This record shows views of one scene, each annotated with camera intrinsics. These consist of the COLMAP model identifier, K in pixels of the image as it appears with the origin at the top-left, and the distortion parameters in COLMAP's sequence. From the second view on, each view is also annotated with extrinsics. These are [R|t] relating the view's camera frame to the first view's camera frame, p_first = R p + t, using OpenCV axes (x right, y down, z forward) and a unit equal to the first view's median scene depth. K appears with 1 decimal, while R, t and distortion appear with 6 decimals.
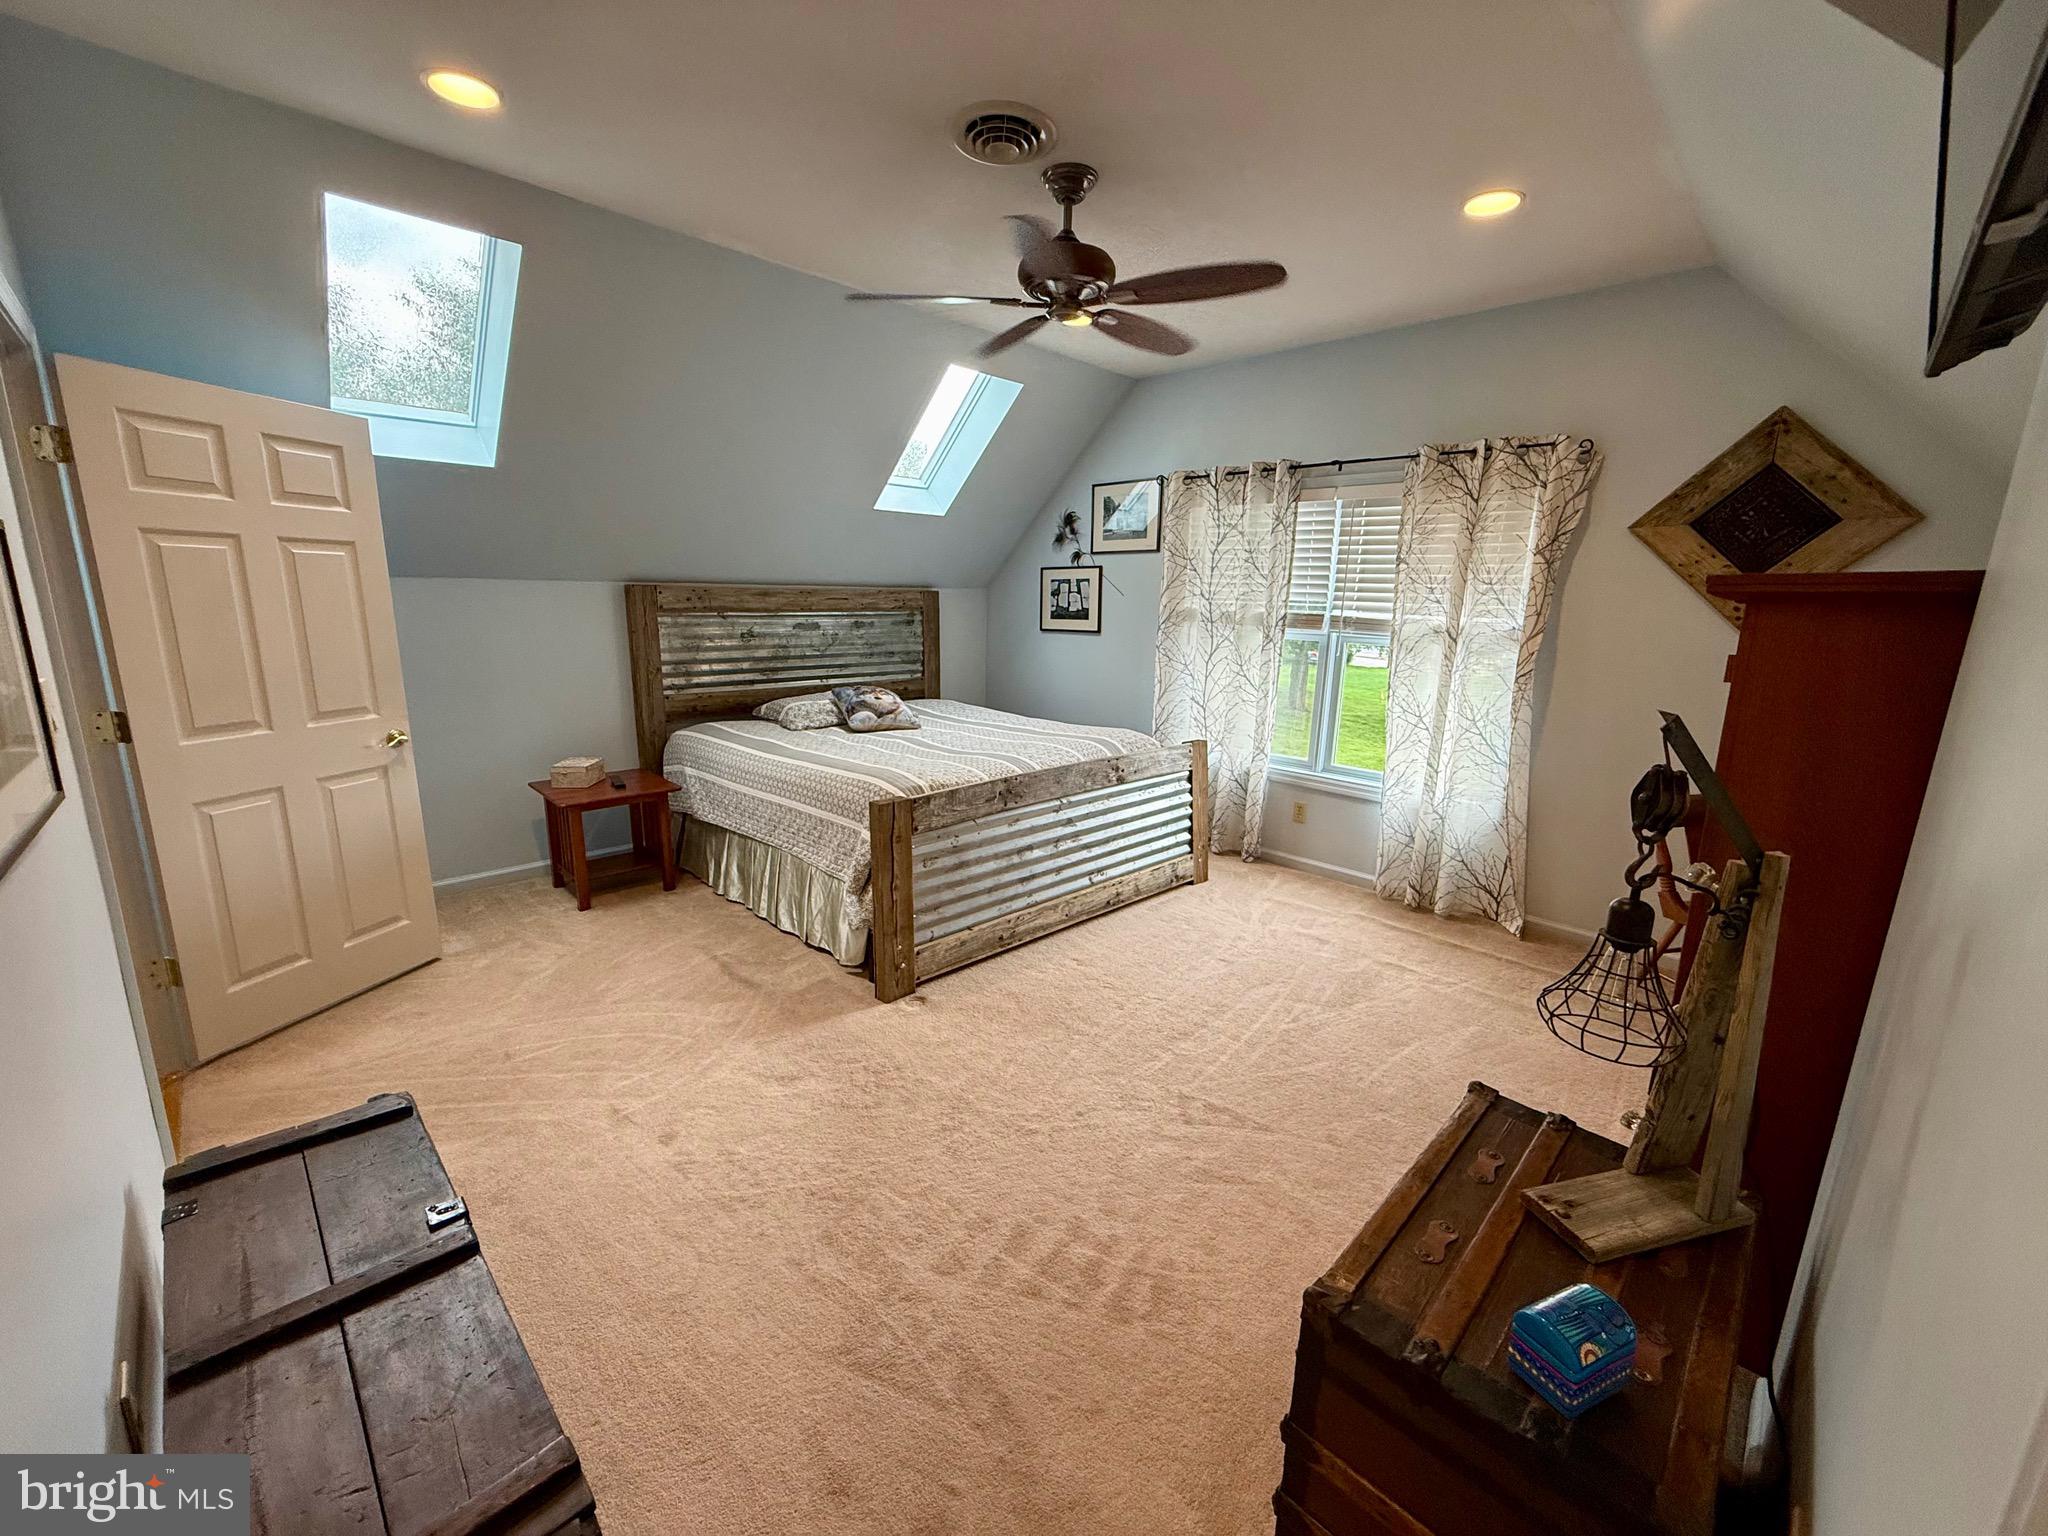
lens RADIAL K [[818.9, 0, 1024.2], [0, 818.9, 769.4], [0, 0, 1]] dist [-0.002912, 0.001373]
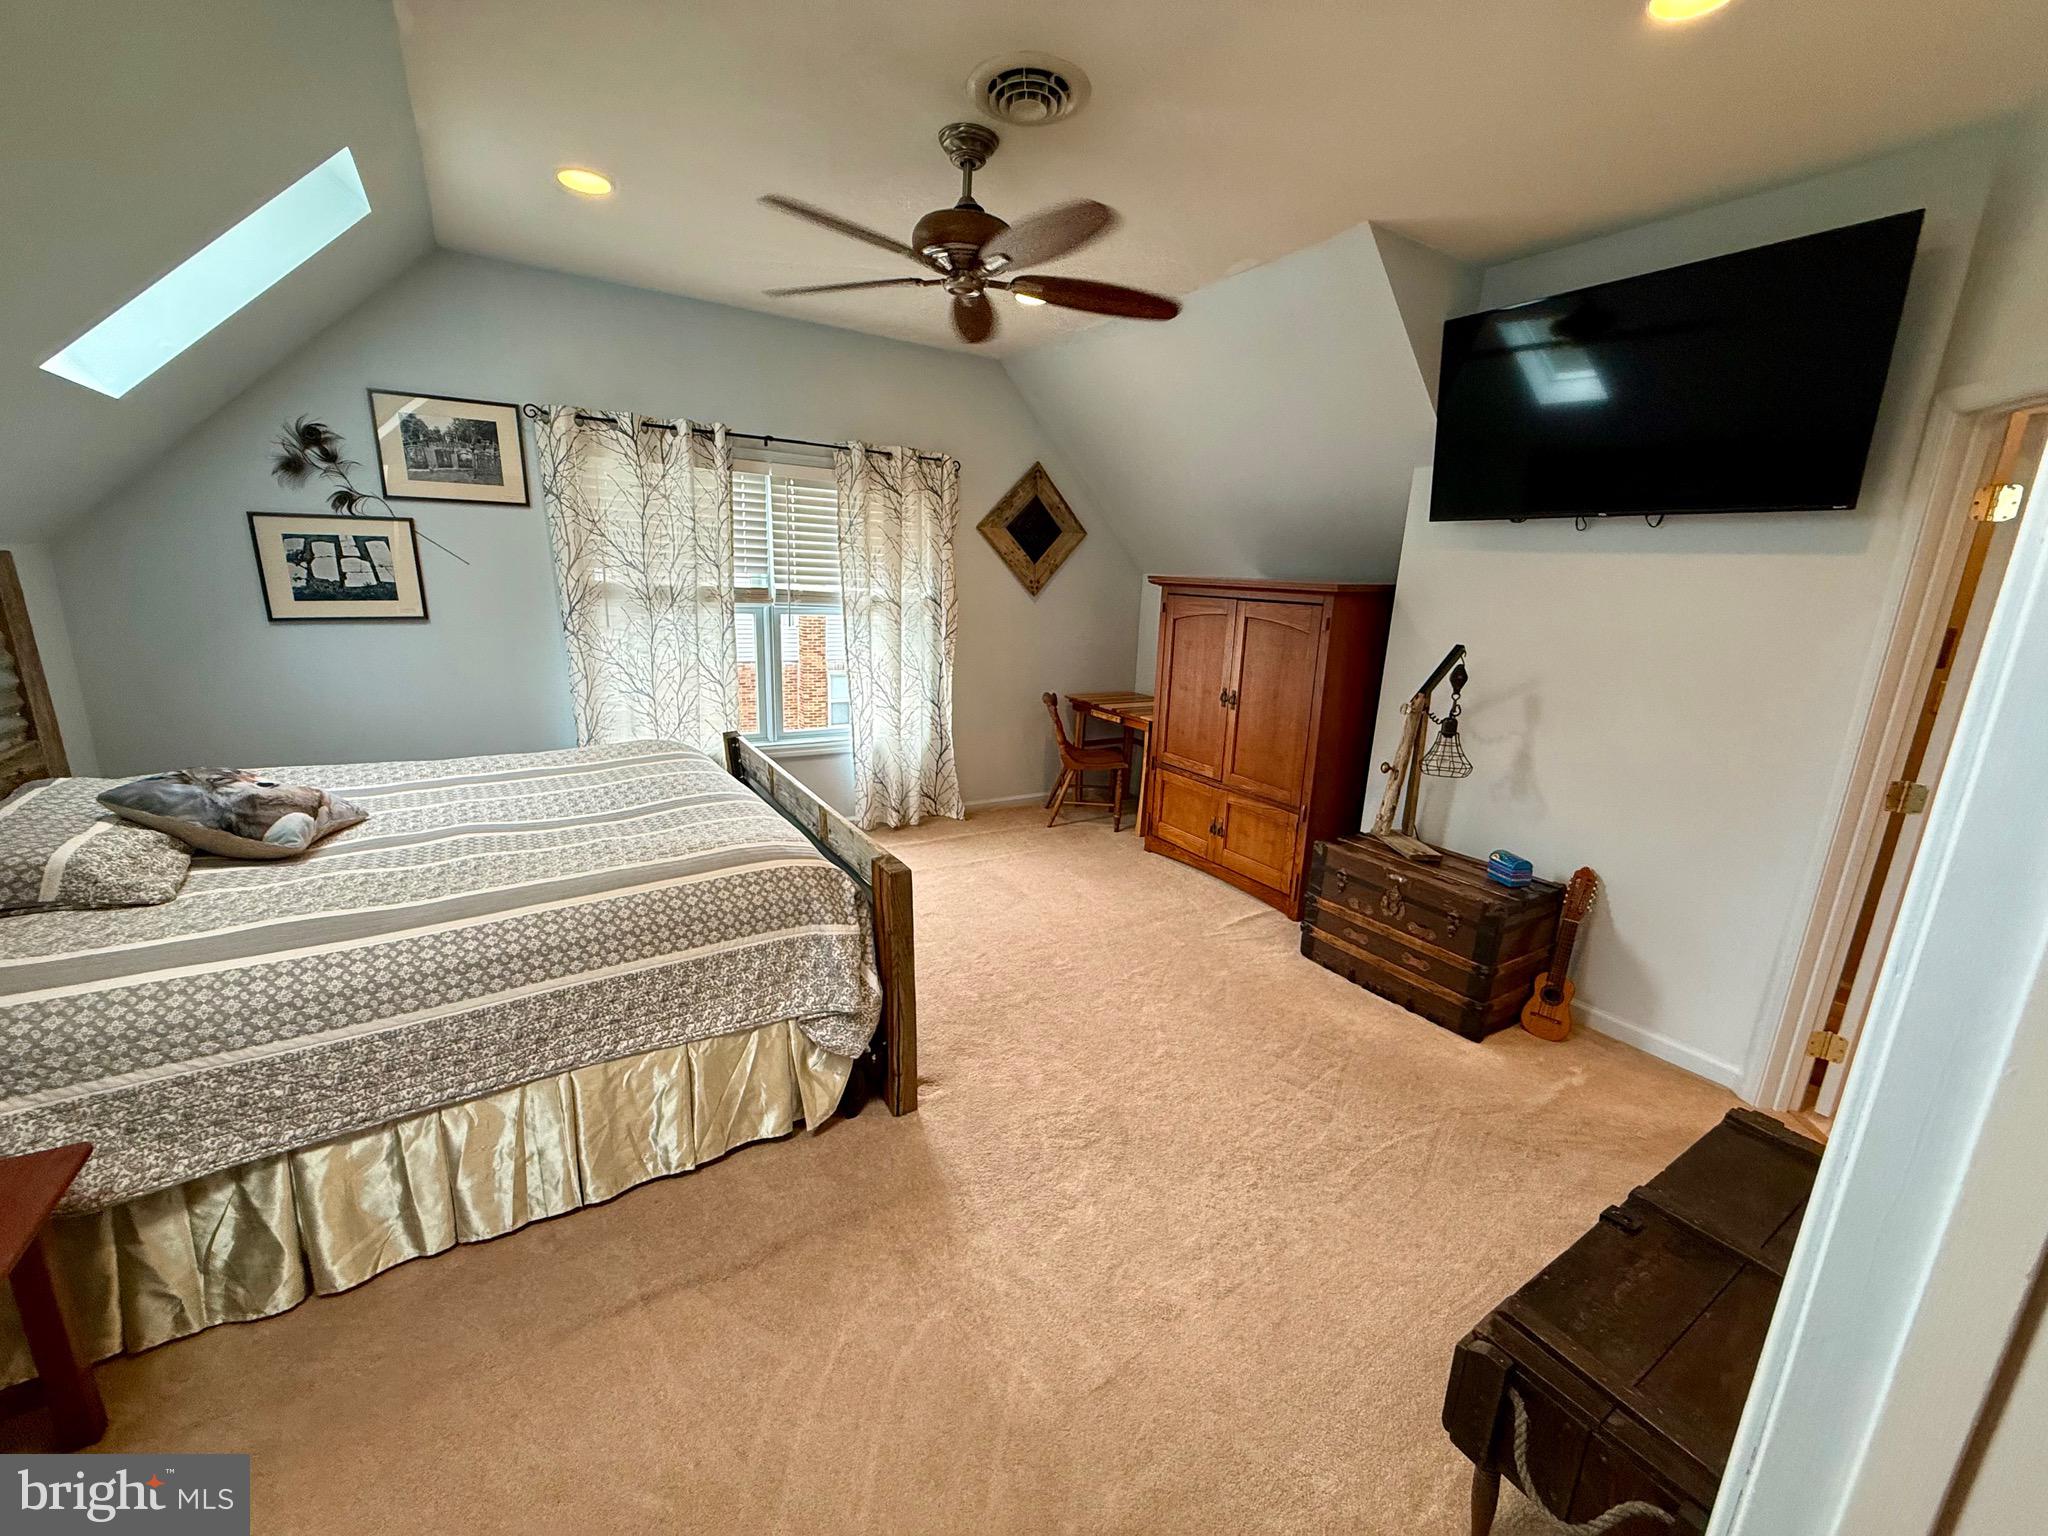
lens RADIAL K [[818.9, 0, 1024.3], [0, 818.9, 769.7], [0, 0, 1]] dist [-0.002912, 0.001373]
pose [[0.219346, -0.241719, 0.945230, -0.548713], [0.171898, 0.963242, 0.206436, -0.120713], [-0.960384, 0.117203, 0.252835, 0.440721]]
